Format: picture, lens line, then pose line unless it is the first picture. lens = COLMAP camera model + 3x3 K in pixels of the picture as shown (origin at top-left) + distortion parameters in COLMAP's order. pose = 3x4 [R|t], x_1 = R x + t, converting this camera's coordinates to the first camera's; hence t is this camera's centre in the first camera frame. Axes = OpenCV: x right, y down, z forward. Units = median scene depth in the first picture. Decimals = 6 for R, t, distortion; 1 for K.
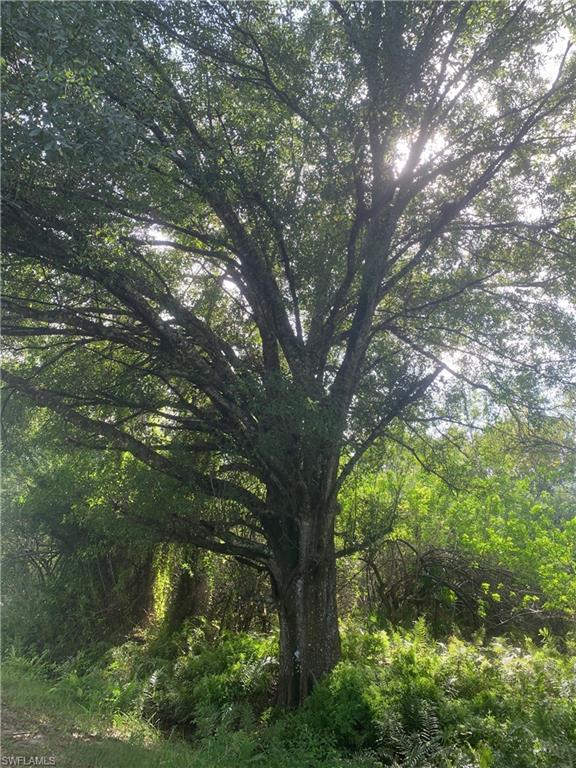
lens RADIAL K [[585.7, 0, 288.0], [0, 585.7, 384.0], [0, 0, 1]] dist [0.009824, -0.012853]
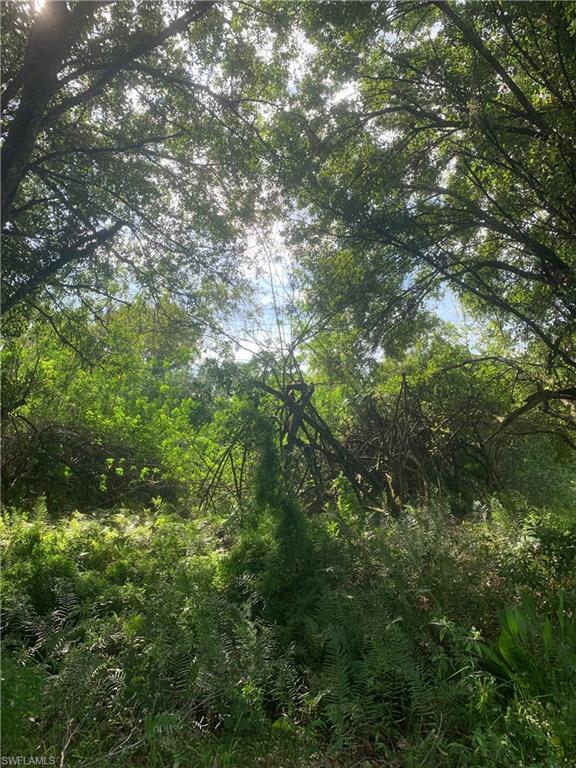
lens RADIAL K [[585.7, 0, 288.0], [0, 585.7, 384.0], [0, 0, 1]] dist [0.009824, -0.012853]
pose [[0.794236, 0.050435, 0.605512, -0.046214], [-0.169083, 0.975532, 0.140527, 0.032401], [-0.583609, -0.213994, 0.783331, 0.089634]]
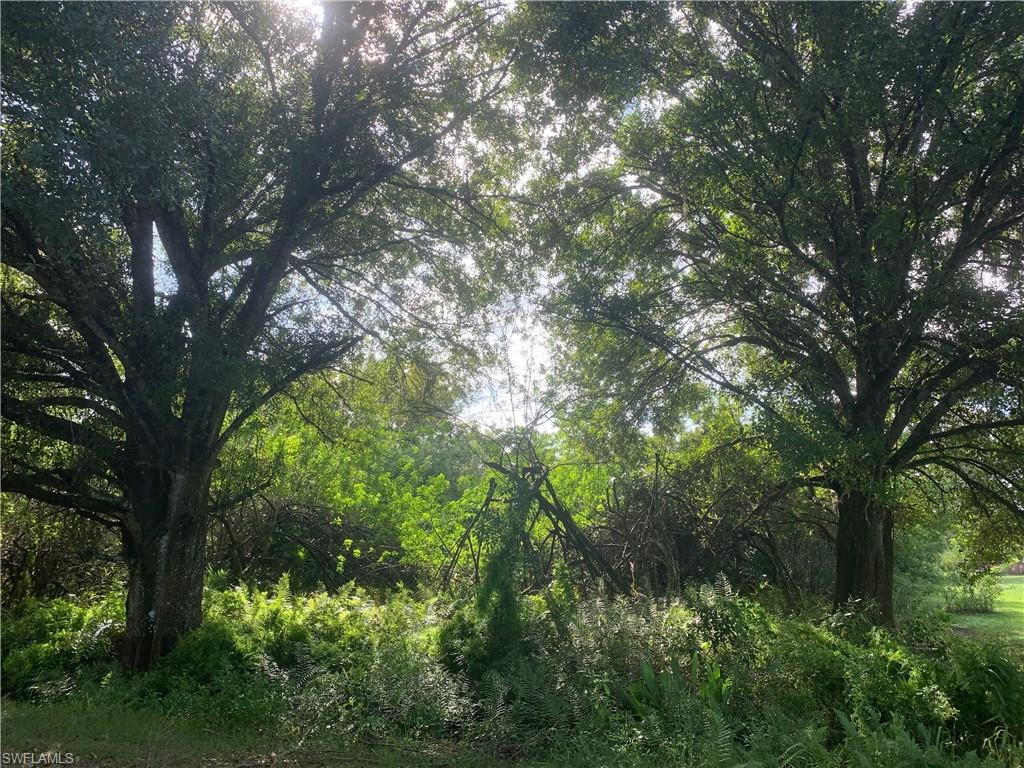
lens RADIAL K [[781.0, 0, 516.3], [0, 781.0, 389.3], [0, 0, 1]] dist [0.009824, -0.012853]
pose [[0.846758, 0.096631, 0.523128, -0.173250], [-0.165394, 0.982450, 0.086239, -0.084388], [-0.505614, -0.159546, 0.847880, -0.268280]]
